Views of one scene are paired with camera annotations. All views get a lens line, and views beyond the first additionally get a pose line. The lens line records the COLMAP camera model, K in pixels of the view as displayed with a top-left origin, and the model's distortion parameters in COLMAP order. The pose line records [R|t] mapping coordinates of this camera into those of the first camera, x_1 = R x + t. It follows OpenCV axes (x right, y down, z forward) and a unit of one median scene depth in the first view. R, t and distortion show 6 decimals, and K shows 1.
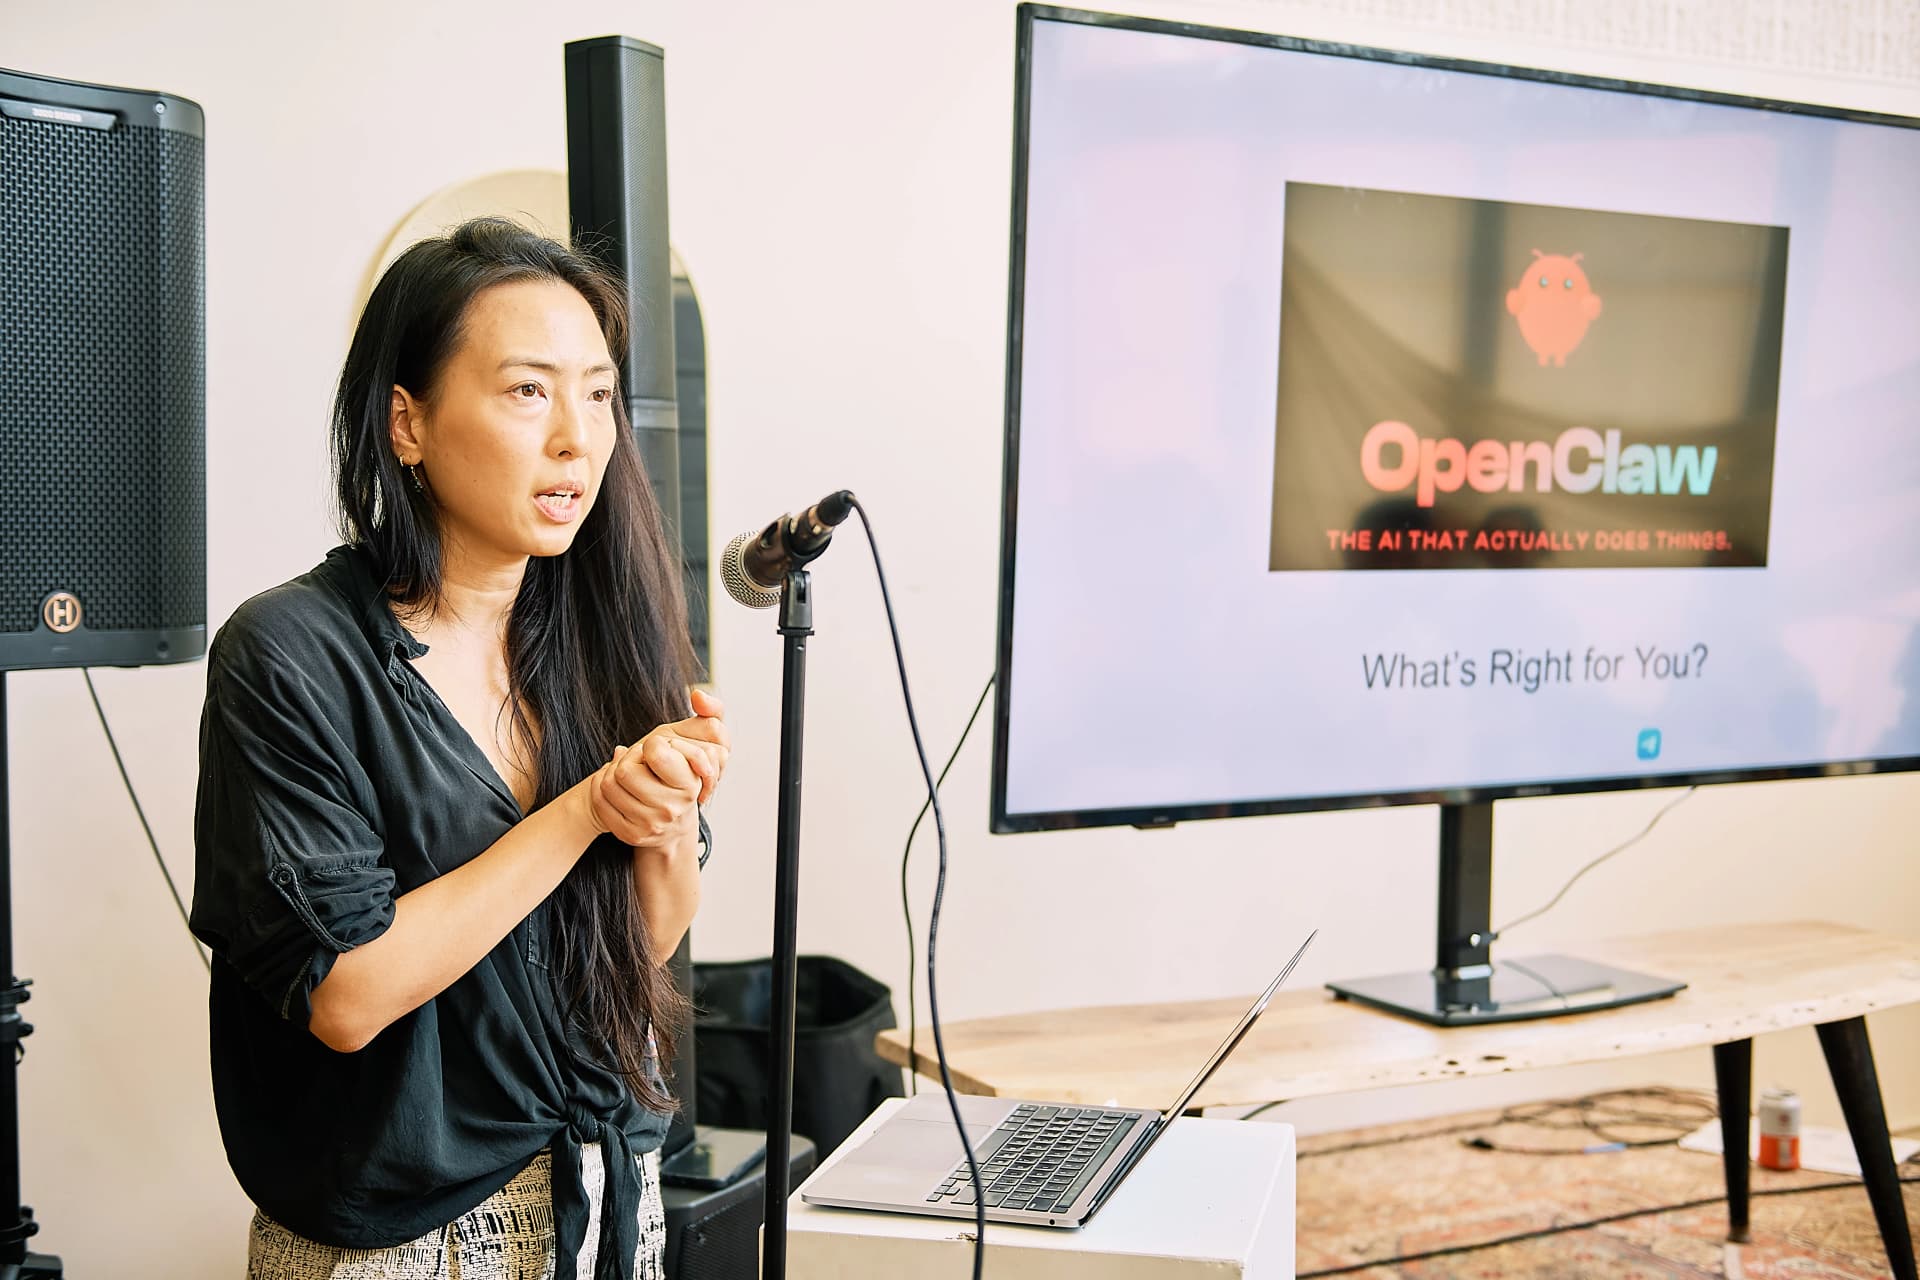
lens RADIAL K [[2170.2, 0, 963.1], [0, 2170.2, 641.9], [0, 0, 1]] dist [0.004087, 0.027424]
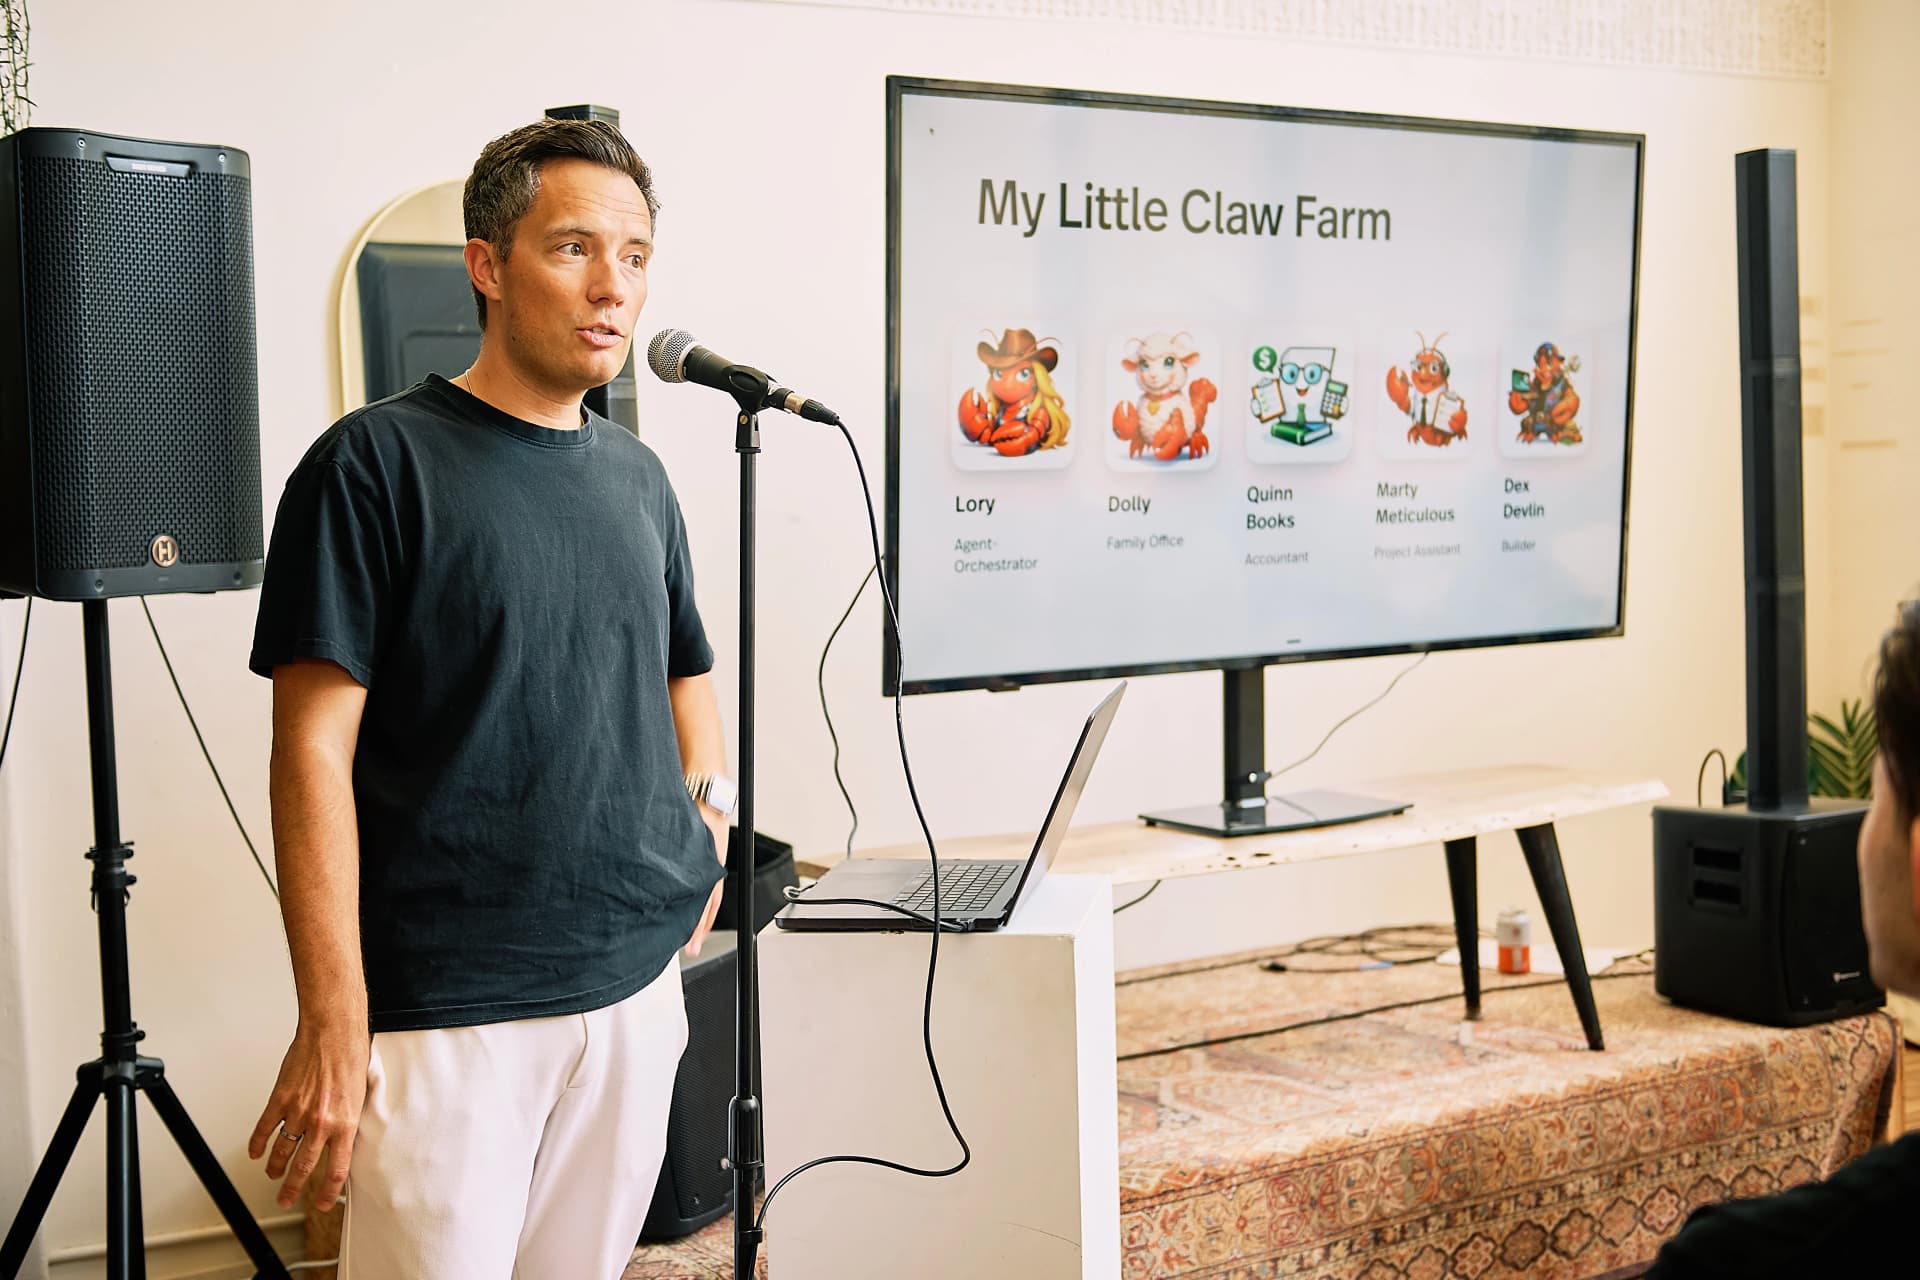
lens RADIAL K [[2170.2, 0, 963.1], [0, 2170.2, 641.9], [0, 0, 1]] dist [0.004087, 0.027424]
pose [[0.996485, -0.032240, 0.077314, -0.027339], [0.029967, 0.999089, 0.030383, 0.010525], [-0.078223, -0.027960, 0.996544, -0.224628]]
